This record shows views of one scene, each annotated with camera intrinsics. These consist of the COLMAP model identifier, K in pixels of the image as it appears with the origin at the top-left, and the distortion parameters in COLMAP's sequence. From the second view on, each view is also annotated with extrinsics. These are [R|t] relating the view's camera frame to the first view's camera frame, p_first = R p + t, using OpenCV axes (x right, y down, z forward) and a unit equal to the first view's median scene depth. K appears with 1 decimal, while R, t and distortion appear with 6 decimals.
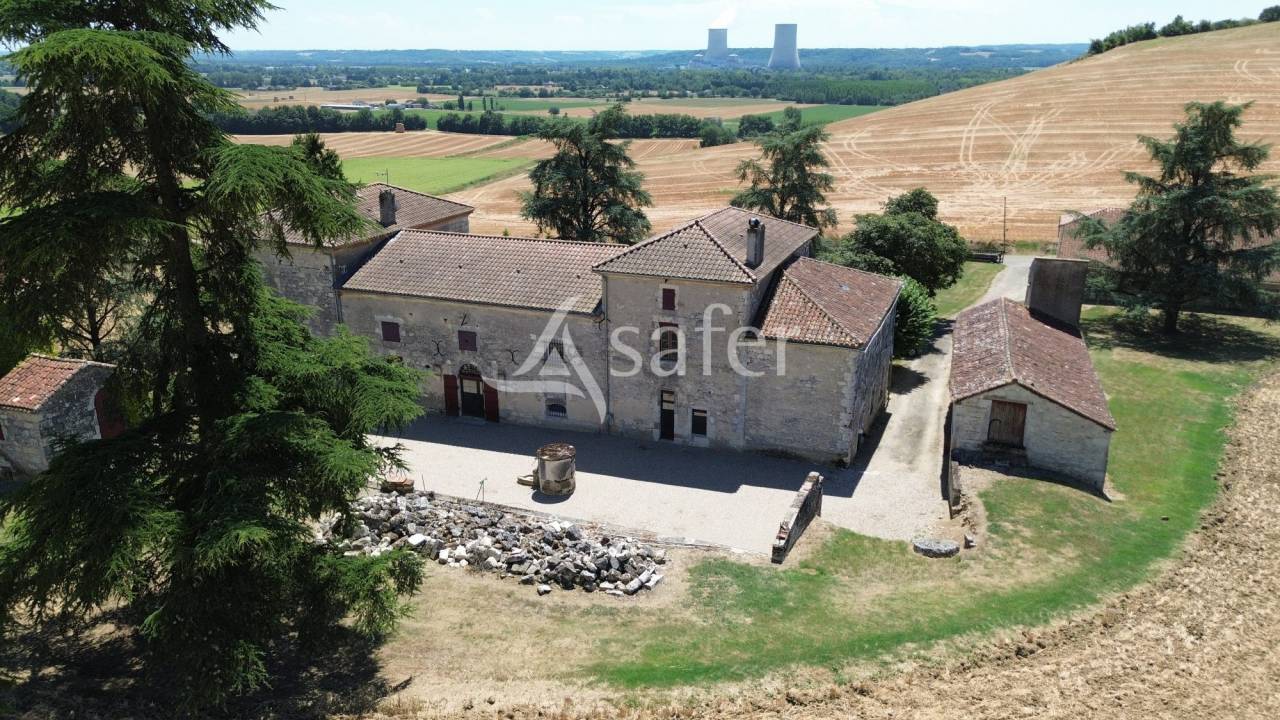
lens RADIAL K [[908.2, 0, 648.5], [0, 908.2, 356.7], [0, 0, 1]] dist [0.054448, -0.055141]
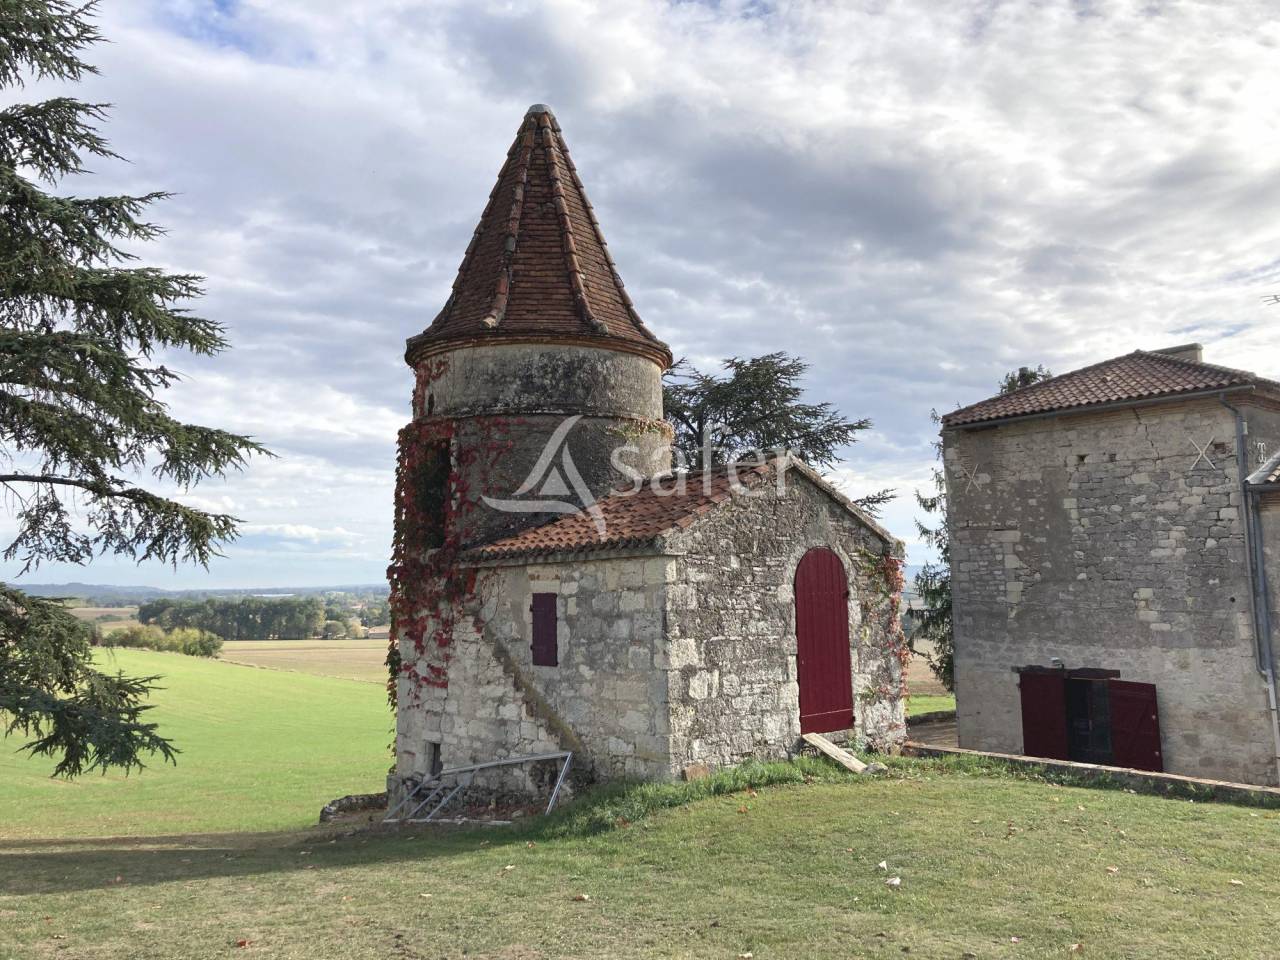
lens RADIAL K [[1025.2, 0, 643.2], [0, 1025.2, 471.9], [0, 0, 1]] dist [0.060174, 0.001288]
pose [[0.882400, -0.072627, -0.464860, -0.470354], [-0.122764, 0.918249, -0.376493, 0.159266], [0.454201, 0.389286, 0.801348, 0.654175]]
